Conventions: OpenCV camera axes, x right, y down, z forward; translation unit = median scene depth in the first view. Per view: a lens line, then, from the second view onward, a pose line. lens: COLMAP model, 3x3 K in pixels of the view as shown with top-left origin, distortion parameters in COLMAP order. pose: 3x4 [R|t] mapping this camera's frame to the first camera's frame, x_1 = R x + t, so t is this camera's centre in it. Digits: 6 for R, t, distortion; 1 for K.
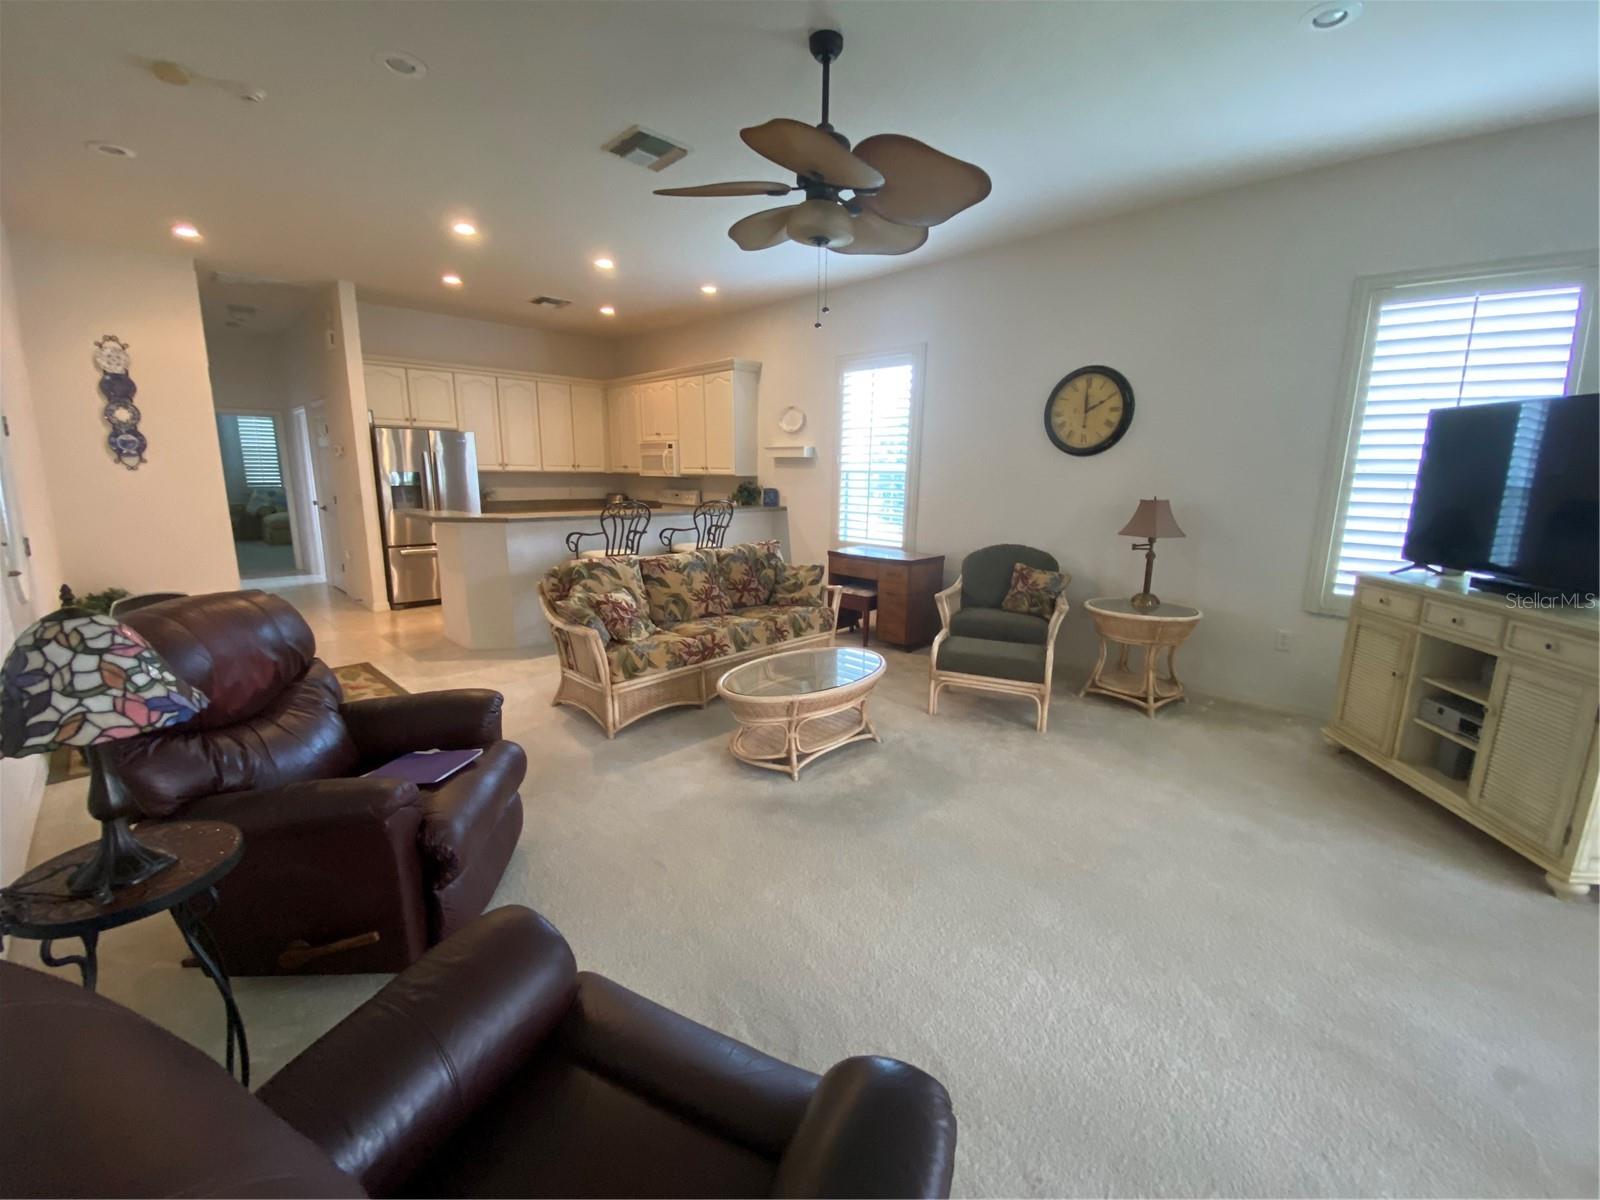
lens RADIAL K [[651.0, 0, 797.2], [0, 651.0, 598.0], [0, 0, 1]] dist [-0.007194, -0.006970]
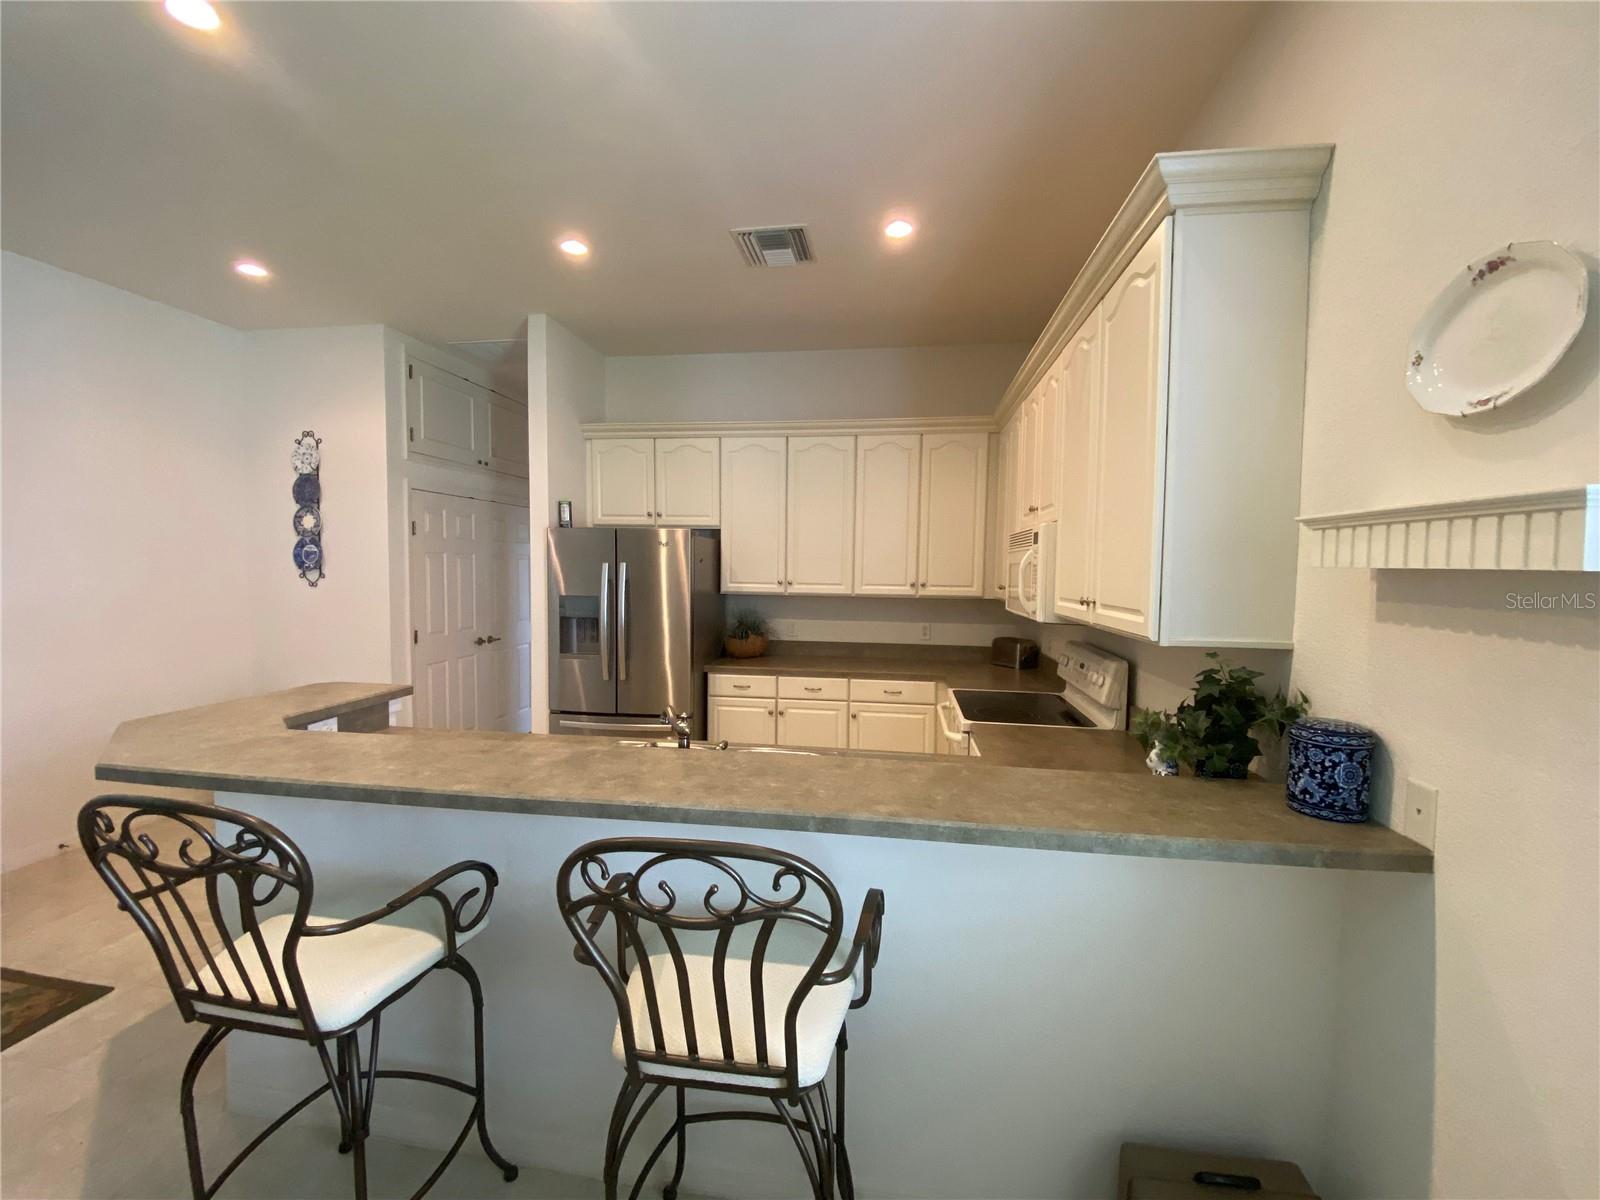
lens RADIAL K [[651.0, 0, 796.8], [0, 651.0, 602.9], [0, 0, 1]] dist [-0.007194, -0.006970]
pose [[0.625494, 0.036621, -0.779369, 0.008743], [-0.156669, 0.984448, -0.079480, -0.188278], [0.764338, 0.171817, 0.621504, 0.859476]]
